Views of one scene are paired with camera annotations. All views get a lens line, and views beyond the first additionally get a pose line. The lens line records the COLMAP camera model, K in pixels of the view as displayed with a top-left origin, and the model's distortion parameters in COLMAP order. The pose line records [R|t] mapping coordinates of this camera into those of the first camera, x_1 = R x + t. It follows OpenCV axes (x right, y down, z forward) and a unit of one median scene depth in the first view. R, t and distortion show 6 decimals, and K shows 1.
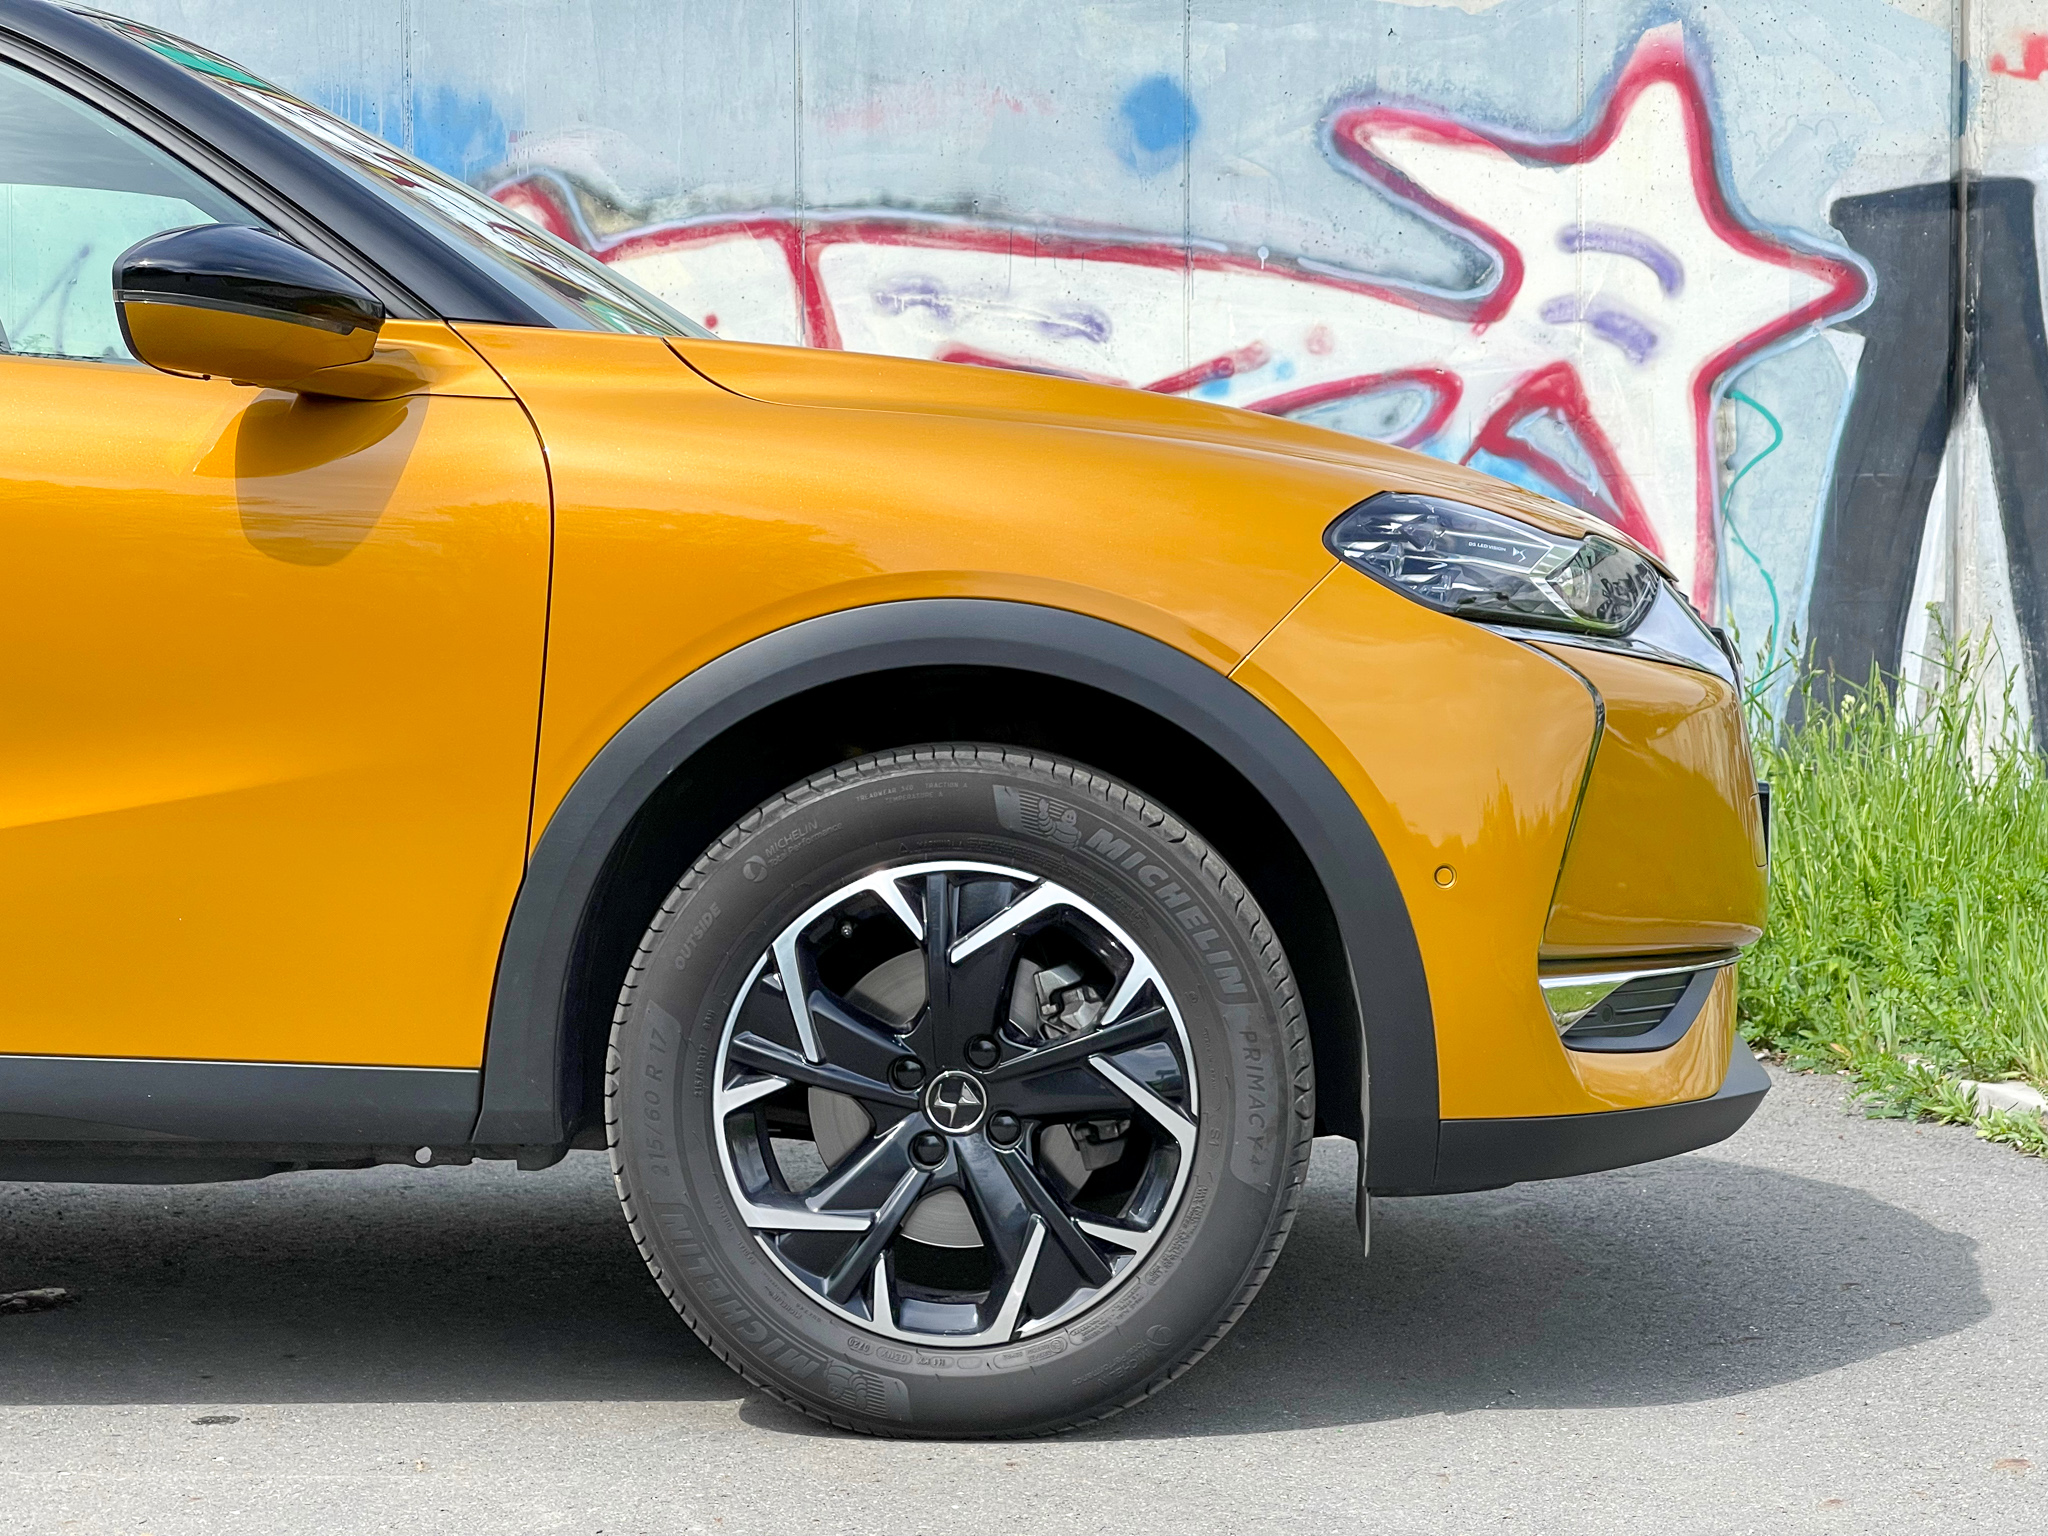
lens RADIAL K [[3785.6, 0, 1000.1], [0, 3785.6, 773.1], [0, 0, 1]] dist [0.229824, 0.000000]
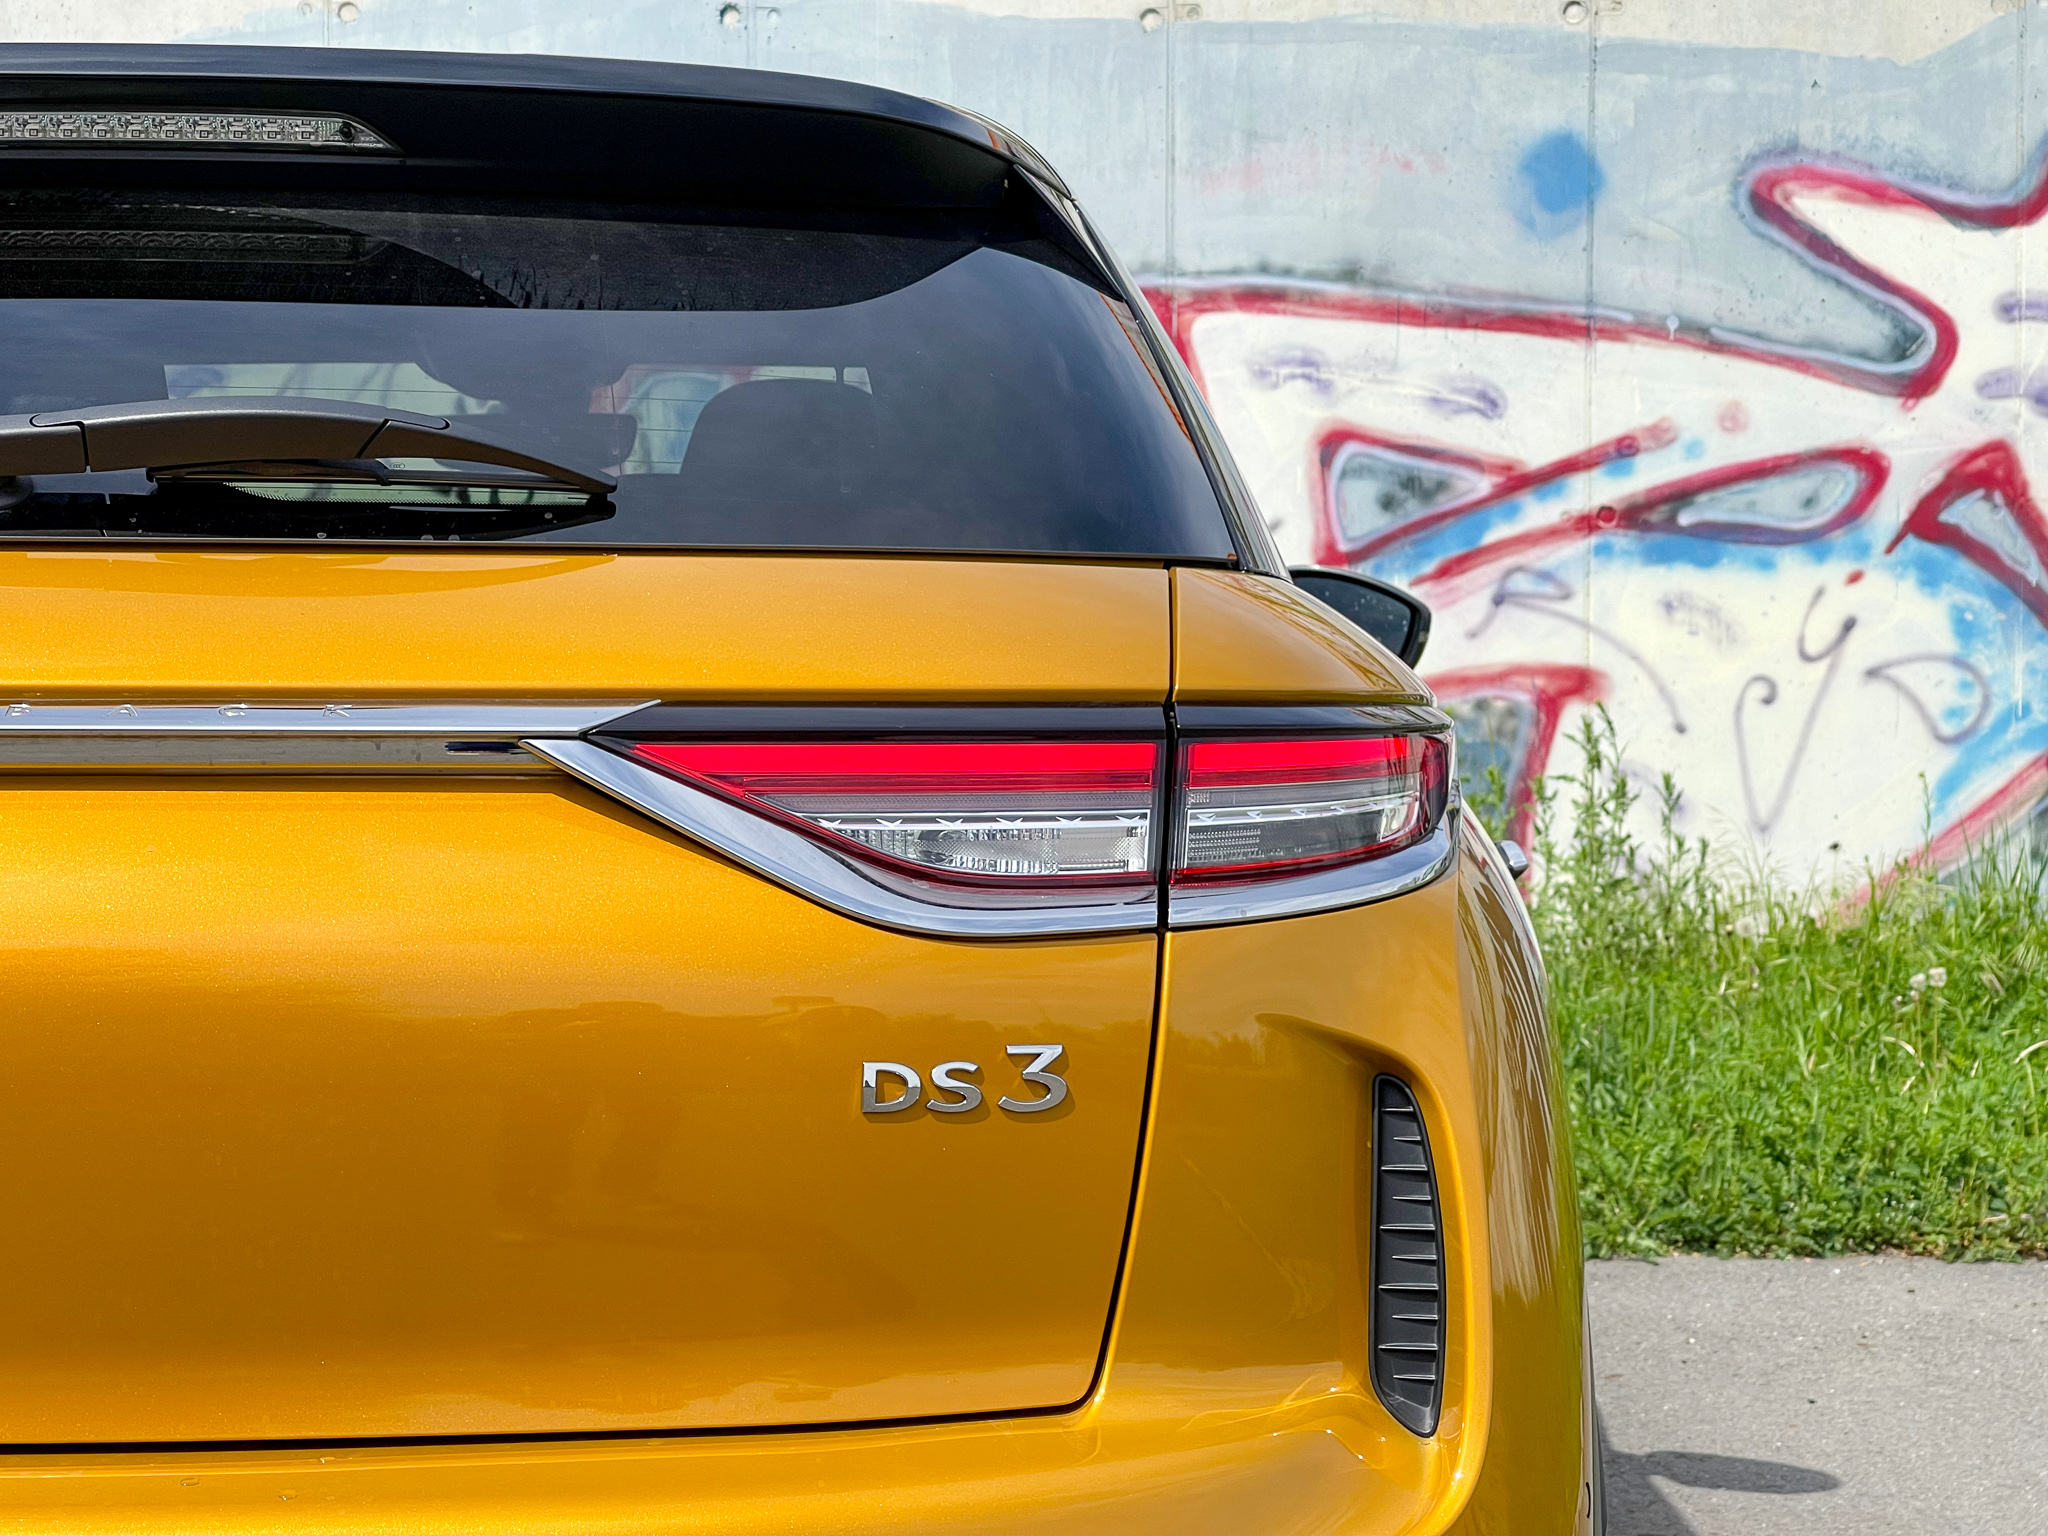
lens RADIAL K [[3785.6, 0, 992.9], [0, 3785.6, 768.8], [0, 0, 1]] dist [0.229824, 0.000000]
pose [[0.999886, 0.002022, 0.014959, -0.109947], [-0.002223, 0.999908, 0.013397, -0.040177], [-0.014931, -0.013429, 0.999798, 0.070312]]
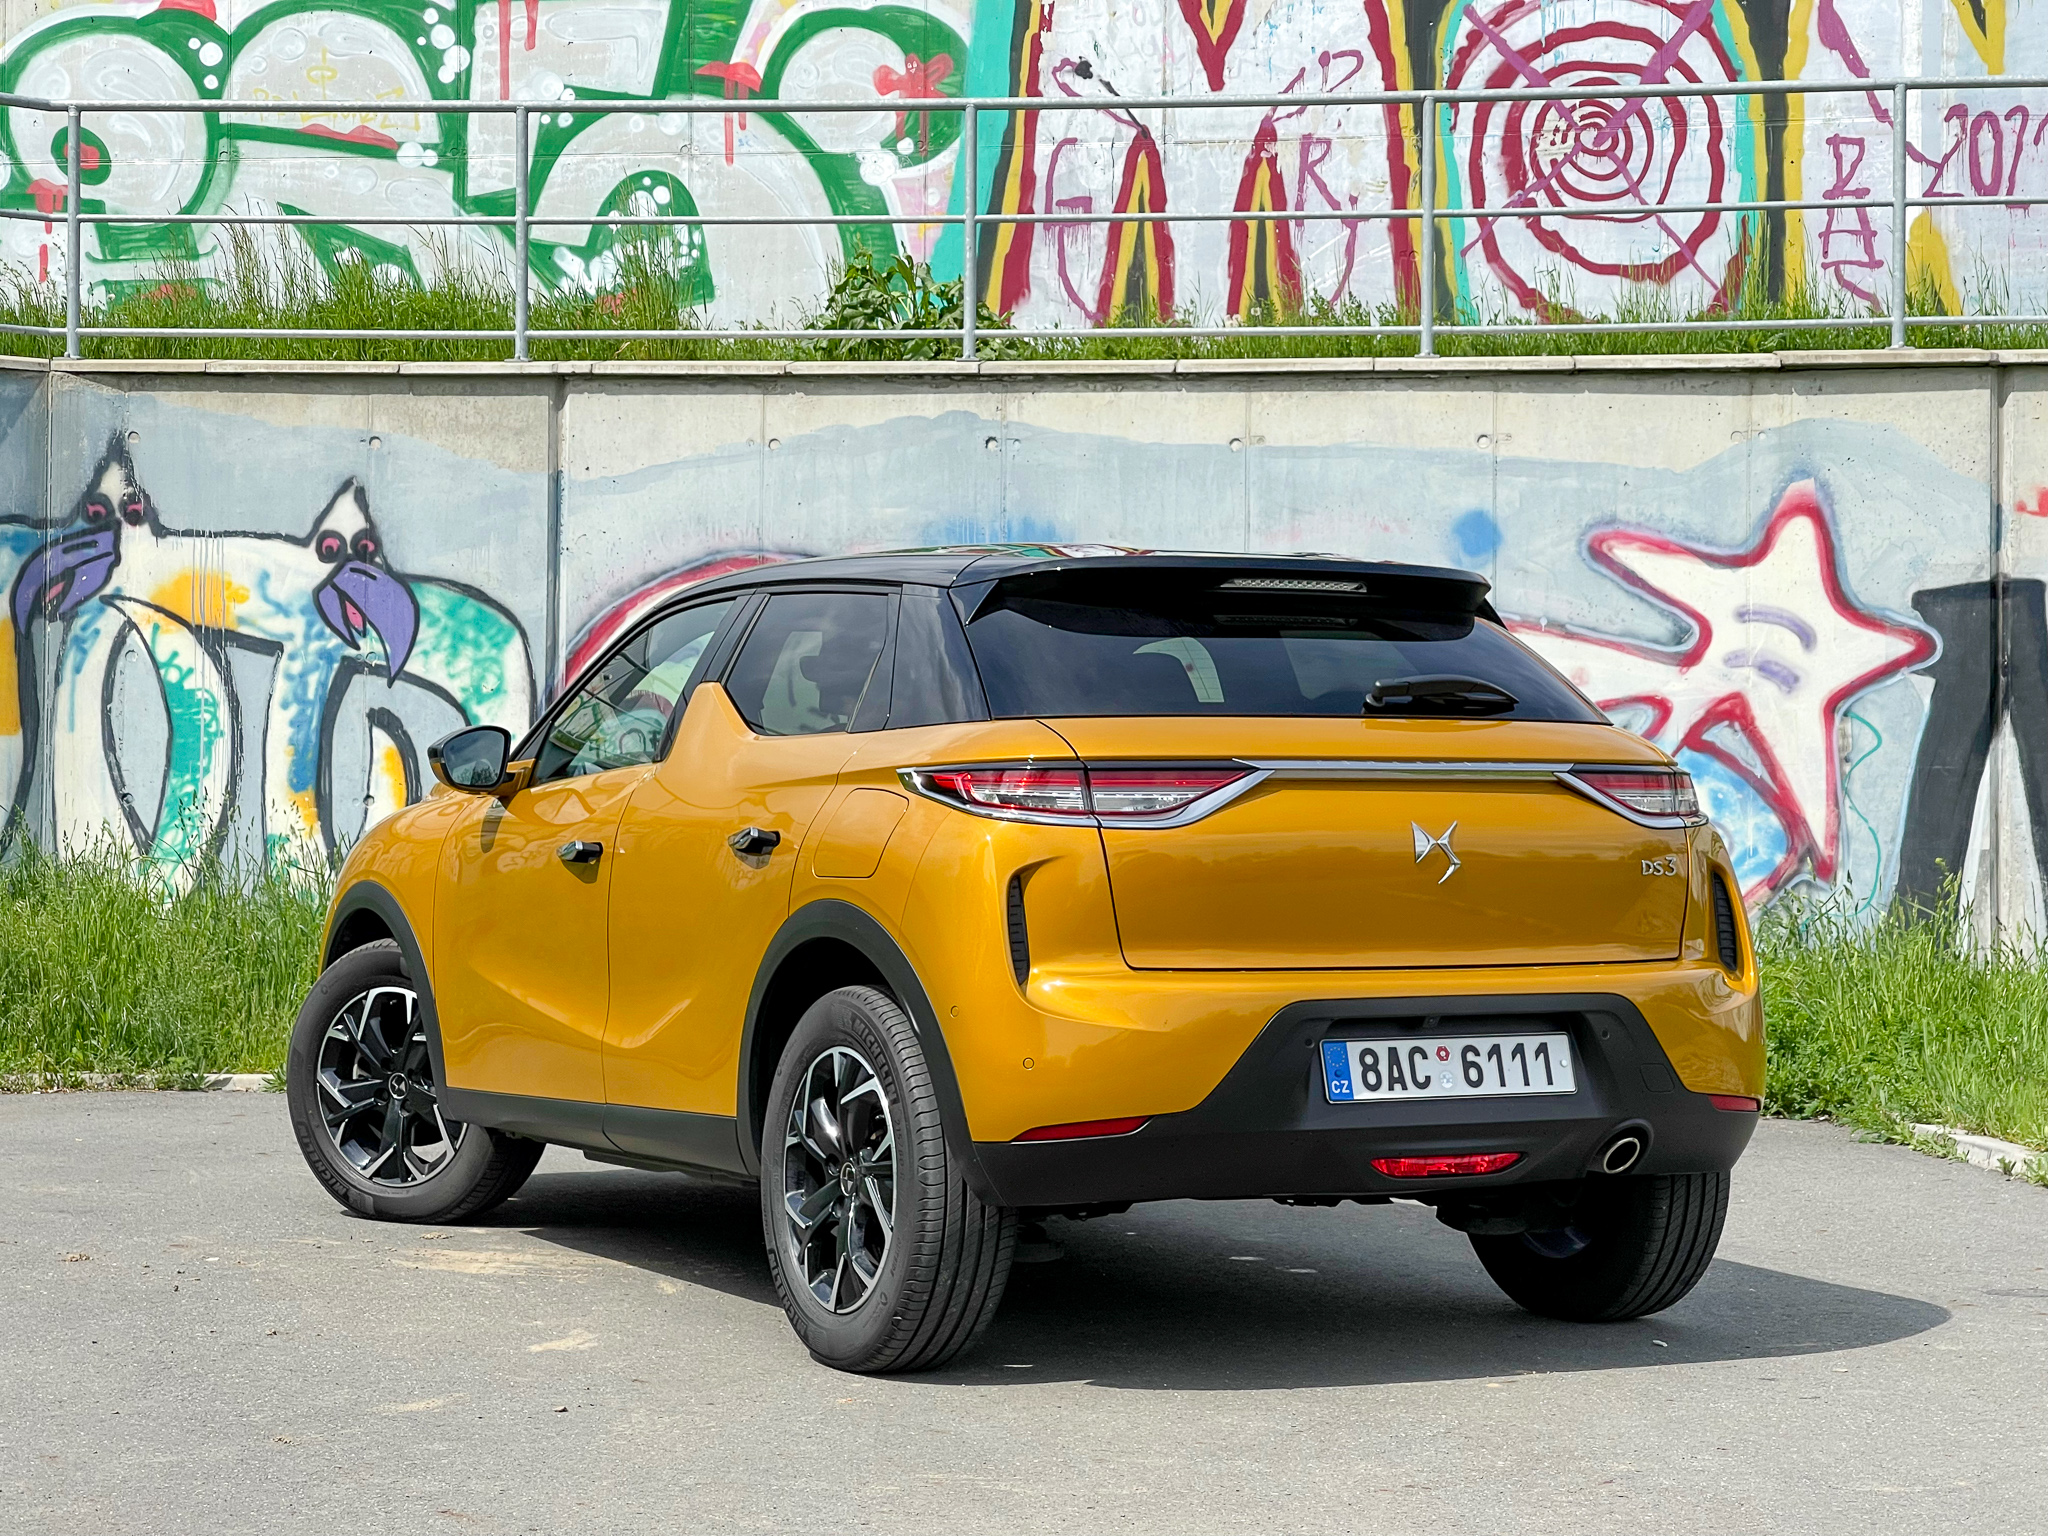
lens RADIAL K [[3785.6, 0, 1022.3], [0, 3785.6, 740.0], [0, 0, 1]] dist [0.229824, 0.000000]
pose [[0.997130, 0.007437, -0.075339, -0.026678], [-0.011575, 0.998439, -0.054642, 0.000474], [0.074815, 0.055357, 0.995660, -0.574121]]
